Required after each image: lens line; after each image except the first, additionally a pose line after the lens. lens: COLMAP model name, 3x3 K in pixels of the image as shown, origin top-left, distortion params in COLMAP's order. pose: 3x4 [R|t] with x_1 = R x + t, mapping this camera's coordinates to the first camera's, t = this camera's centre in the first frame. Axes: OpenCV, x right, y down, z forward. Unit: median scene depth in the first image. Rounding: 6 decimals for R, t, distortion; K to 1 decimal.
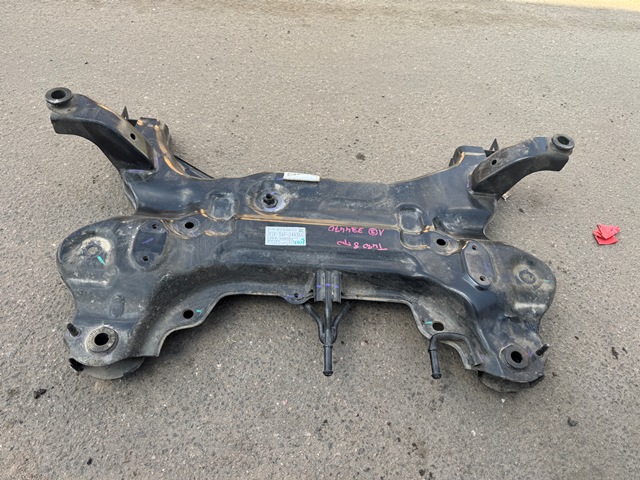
lens RADIAL K [[456.0, 0, 321.8], [0, 456.0, 244.7], [0, 0, 1]] dist [0.037048, -0.054424]
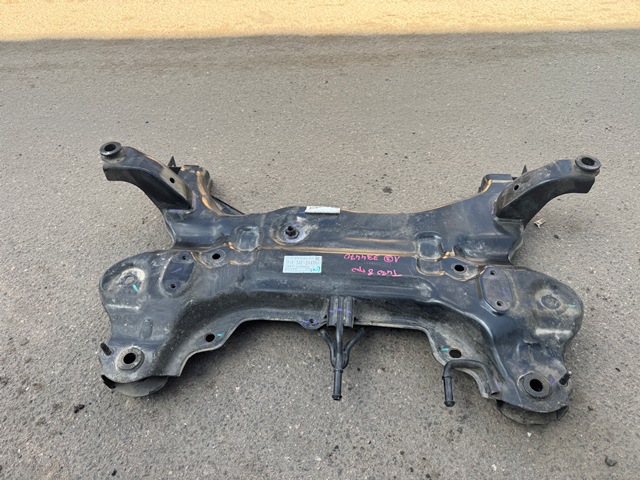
lens RADIAL K [[456.0, 0, 318.7], [0, 456.0, 240.6], [0, 0, 1]] dist [0.037048, -0.054424]
pose [[0.985719, -0.030528, -0.165610, 0.132307], [0.012633, 0.994065, -0.108051, 0.040099], [0.167926, 0.104416, 0.980254, -0.031080]]
